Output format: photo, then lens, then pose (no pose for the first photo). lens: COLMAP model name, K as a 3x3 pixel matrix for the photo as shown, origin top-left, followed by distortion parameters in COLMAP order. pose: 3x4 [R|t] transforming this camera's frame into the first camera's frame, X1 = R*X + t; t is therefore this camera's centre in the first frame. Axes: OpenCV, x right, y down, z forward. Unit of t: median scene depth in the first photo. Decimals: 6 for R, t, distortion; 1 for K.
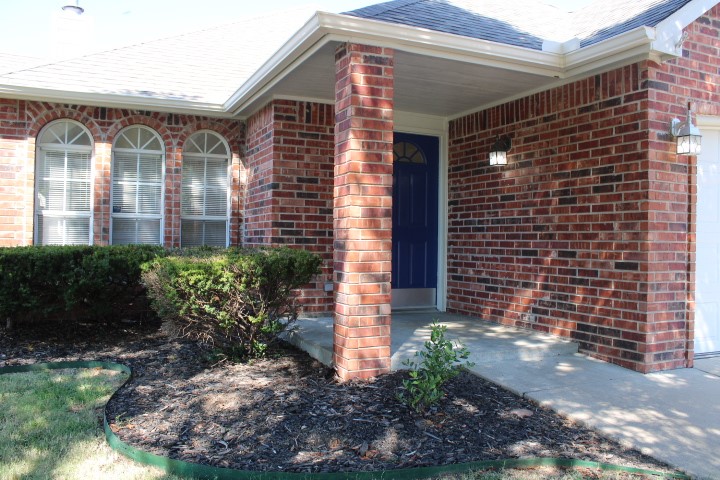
lens RADIAL K [[606.4, 0, 358.2], [0, 606.4, 242.5], [0, 0, 1]] dist [-0.162817, 0.142320]
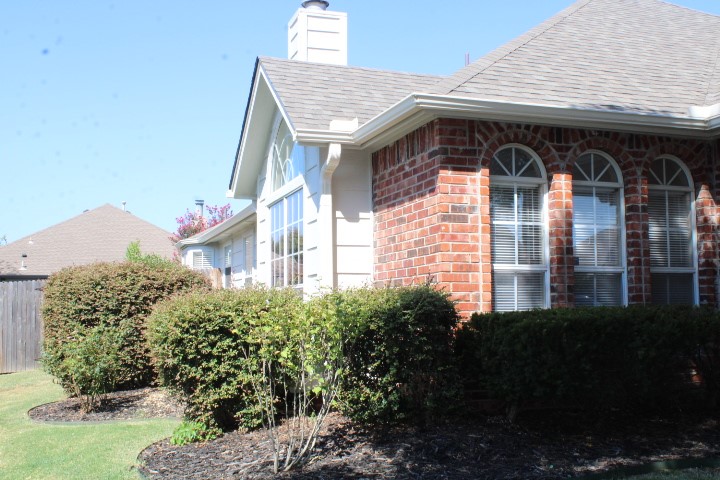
lens RADIAL K [[847.9, 0, 359.1], [0, 847.9, 236.7], [0, 0, 1]] dist [-0.071909, 0.000000]
pose [[0.994516, -0.030495, -0.100036, -0.643477], [0.021141, 0.995416, -0.093272, 0.008641], [0.102422, 0.090646, 0.990602, -0.107684]]
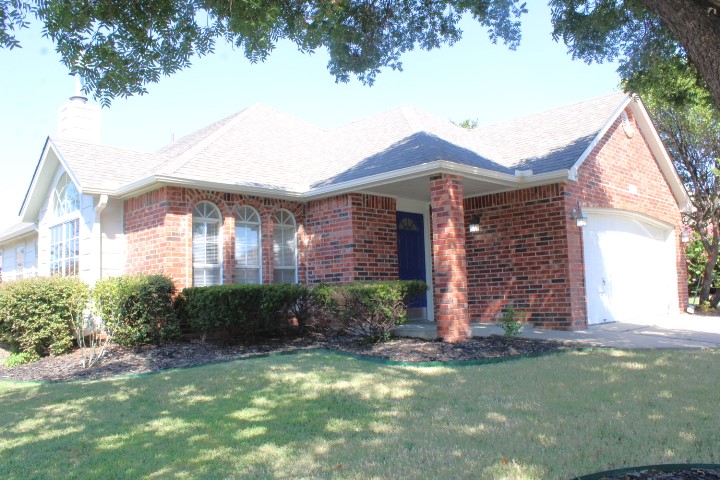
lens RADIAL K [[605.5, 0, 363.2], [0, 605.5, 236.5], [0, 0, 1]] dist [-0.161976, 0.143005]
pose [[0.937286, -0.008683, 0.348453, -0.706201], [0.046209, 0.993961, -0.099527, 0.048167], [-0.345485, 0.109387, 0.932027, -0.557474]]
